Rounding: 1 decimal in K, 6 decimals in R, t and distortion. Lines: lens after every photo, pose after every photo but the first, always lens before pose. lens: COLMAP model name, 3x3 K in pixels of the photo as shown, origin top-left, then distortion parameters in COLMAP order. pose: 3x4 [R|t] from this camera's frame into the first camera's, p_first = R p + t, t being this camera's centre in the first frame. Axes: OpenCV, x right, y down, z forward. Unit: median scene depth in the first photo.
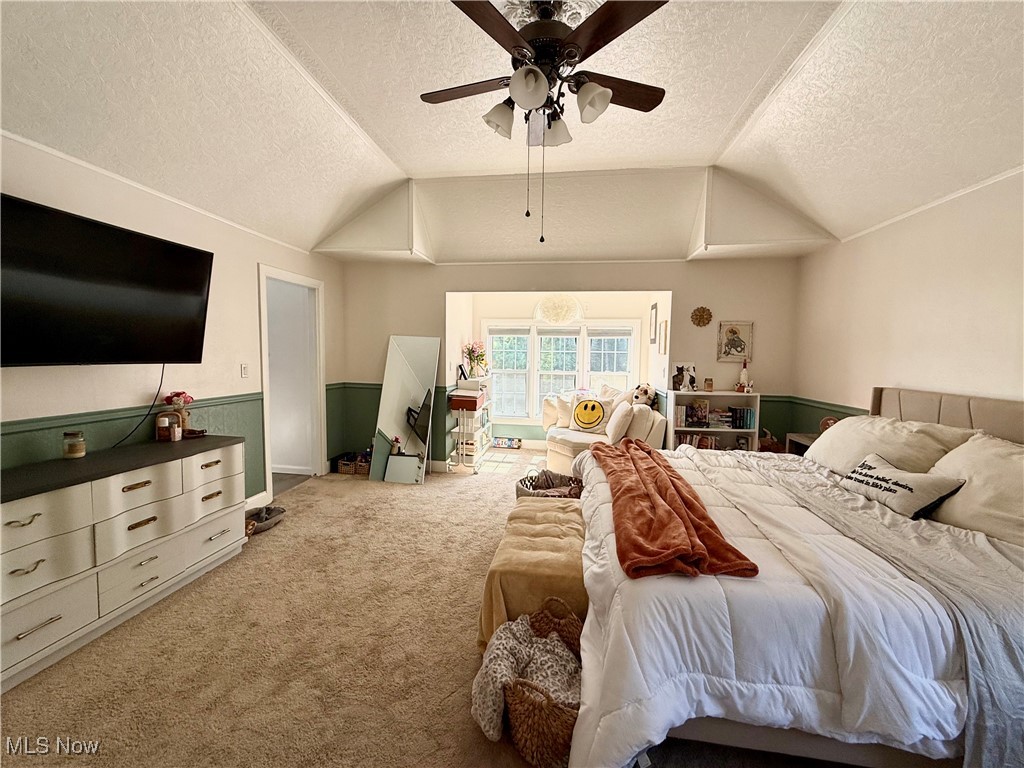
lens RADIAL K [[410.2, 0, 516.6], [0, 410.2, 385.2], [0, 0, 1]] dist [-0.000231, 0.000233]
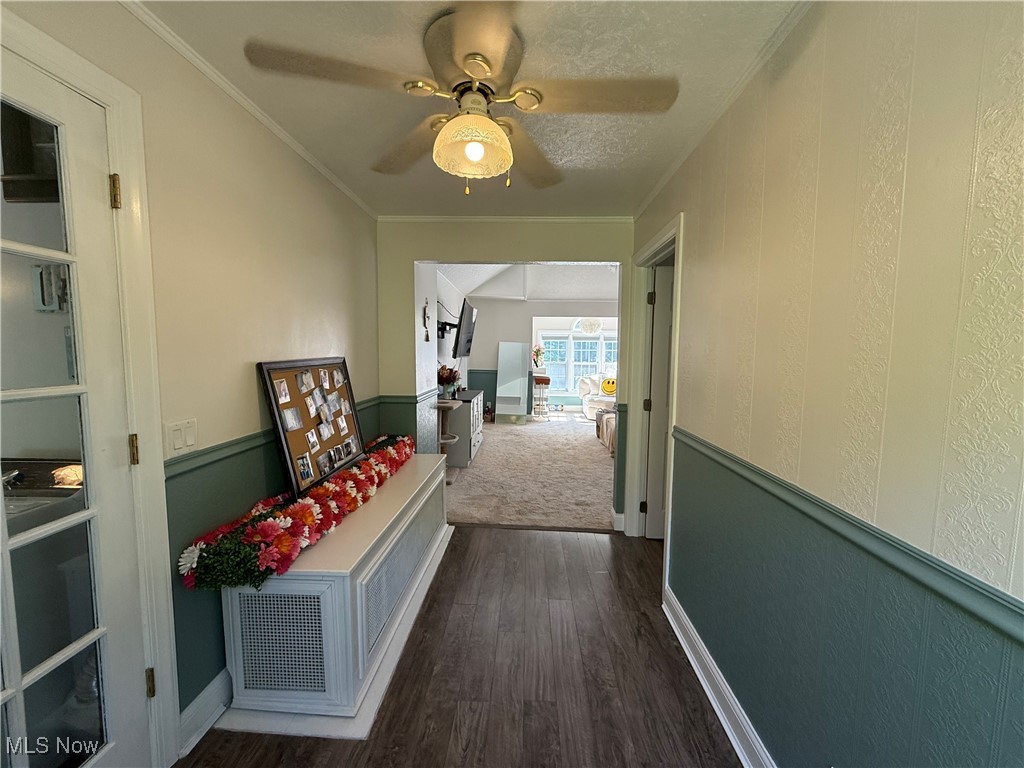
lens RADIAL K [[410.2, 0, 509.5], [0, 410.2, 385.6], [0, 0, 1]] dist [-0.000231, 0.000233]
pose [[0.995793, -0.013534, 0.090623, -0.381243], [0.013043, 0.999897, 0.006013, 0.047719], [-0.090695, -0.004806, 0.995867, -0.644037]]
